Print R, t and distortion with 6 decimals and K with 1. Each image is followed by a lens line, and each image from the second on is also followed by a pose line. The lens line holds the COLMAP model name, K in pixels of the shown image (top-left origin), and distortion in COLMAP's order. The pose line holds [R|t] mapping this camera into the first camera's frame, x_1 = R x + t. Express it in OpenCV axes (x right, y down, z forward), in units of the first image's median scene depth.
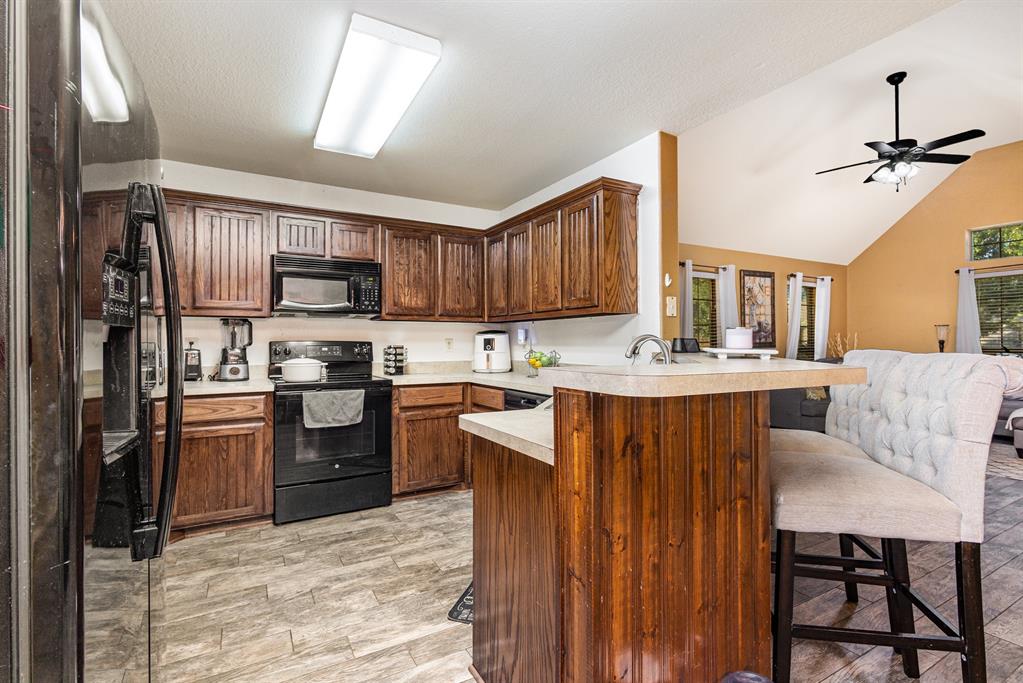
lens RADIAL K [[475.7, 0, 504.8], [0, 475.7, 341.1], [0, 0, 1]] dist [0.004044, 0.000024]
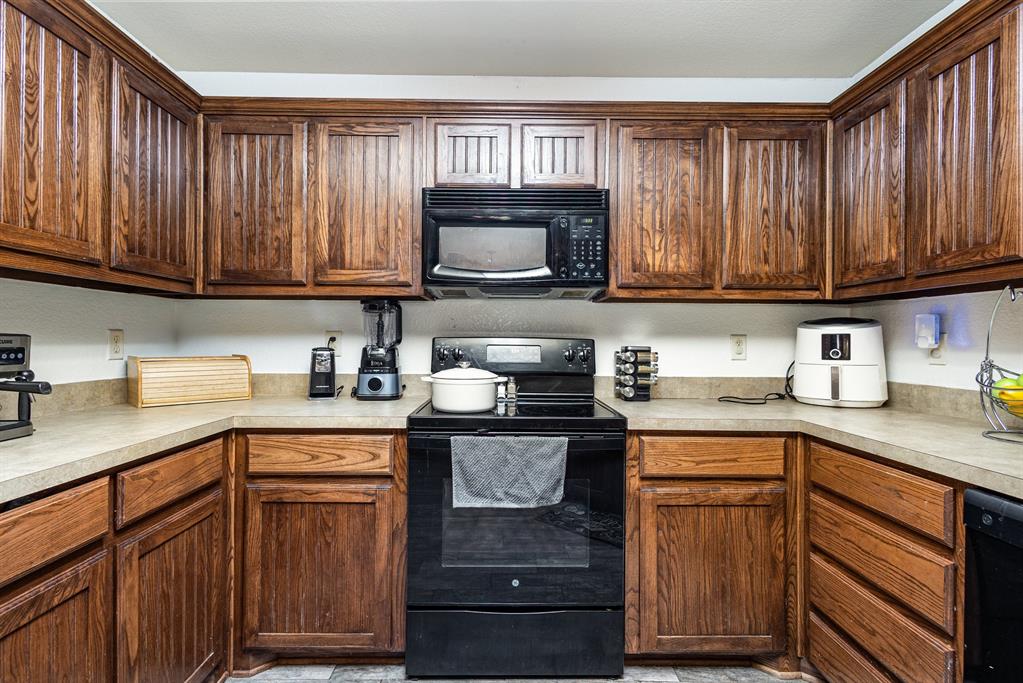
lens RADIAL K [[479.7, 0, 510.8], [0, 479.7, 339.5], [0, 0, 1]] dist [0.004524, -0.000351]
pose [[0.880803, 0.008526, -0.473407, -0.104311], [-0.008315, 0.999962, 0.002538, 0.001227], [0.473411, 0.001701, 0.880840, 0.488905]]
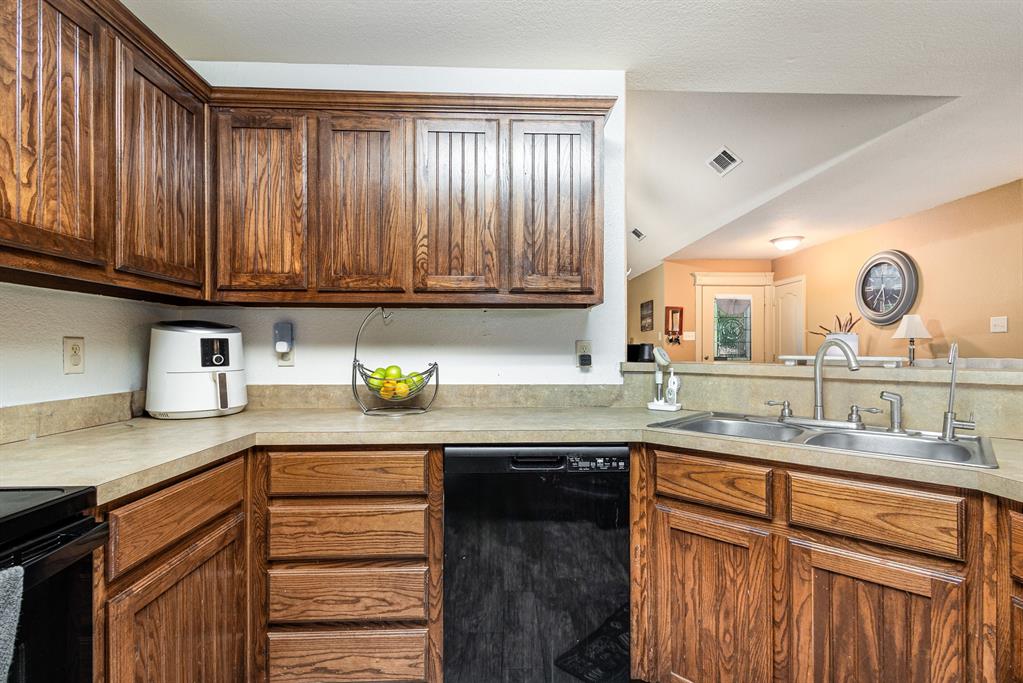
lens RADIAL K [[483.8, 0, 510.2], [0, 483.8, 346.3], [0, 0, 1]] dist [0.002953, -0.000025]
pose [[0.442911, 0.007574, 0.896534, -0.357365], [-0.005261, 0.999969, -0.005849, 0.002950], [-0.896550, -0.002126, 0.442937, 0.636780]]
